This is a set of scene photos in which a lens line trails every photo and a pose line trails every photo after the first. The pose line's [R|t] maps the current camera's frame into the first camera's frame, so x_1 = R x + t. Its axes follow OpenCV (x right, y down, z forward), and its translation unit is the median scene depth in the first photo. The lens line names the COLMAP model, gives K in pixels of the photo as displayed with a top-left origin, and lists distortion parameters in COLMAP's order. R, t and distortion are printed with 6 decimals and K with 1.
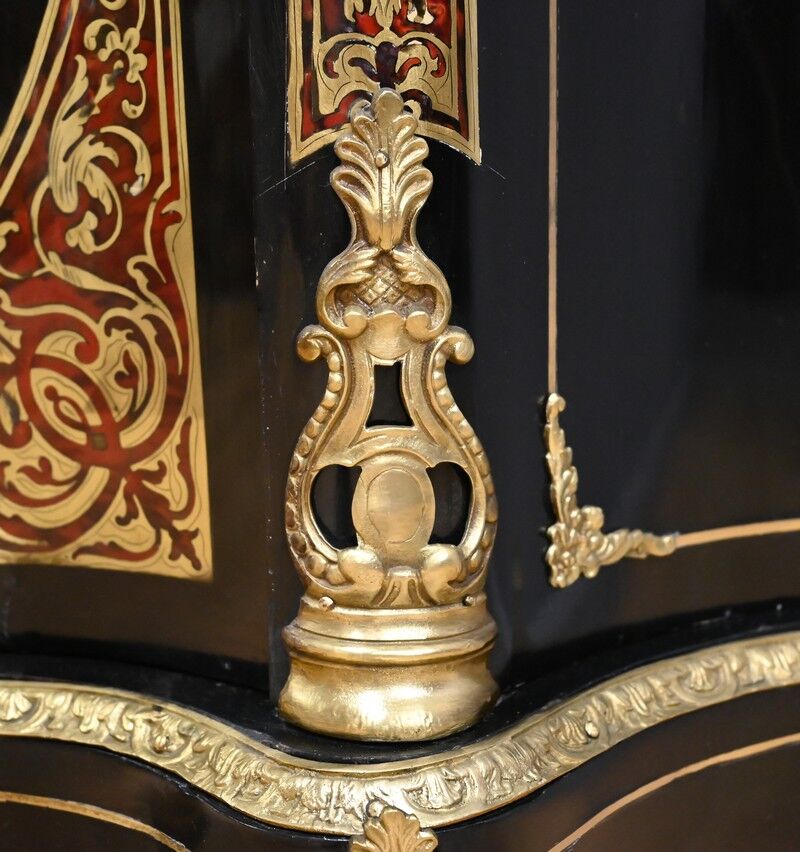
lens RADIAL K [[1564.4, 0, 399.8], [0, 1564.4, 486.7], [0, 0, 1]] dist [-0.076748, -0.119348]
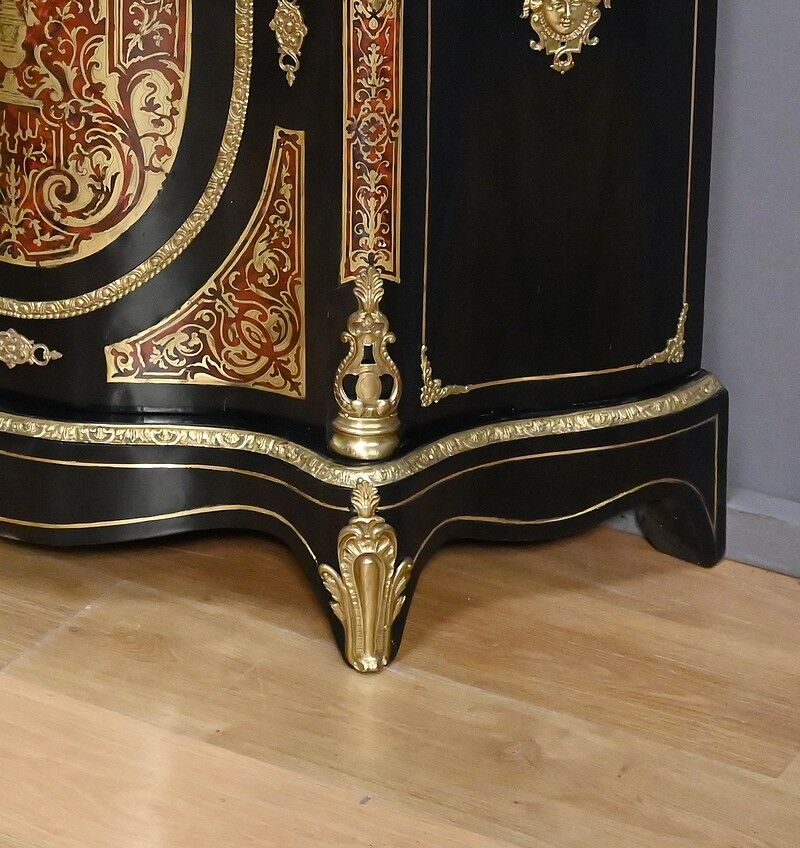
lens RADIAL K [[3593.5, 0, 400.0], [0, 3593.5, 424.0], [0, 0, 1]] dist [-0.697778, 5.548197]
pose [[0.999172, 0.039538, 0.009590, -0.006247], [-0.040662, 0.978297, 0.203179, -1.305500], [-0.001349, -0.203401, 0.979095, -5.749608]]
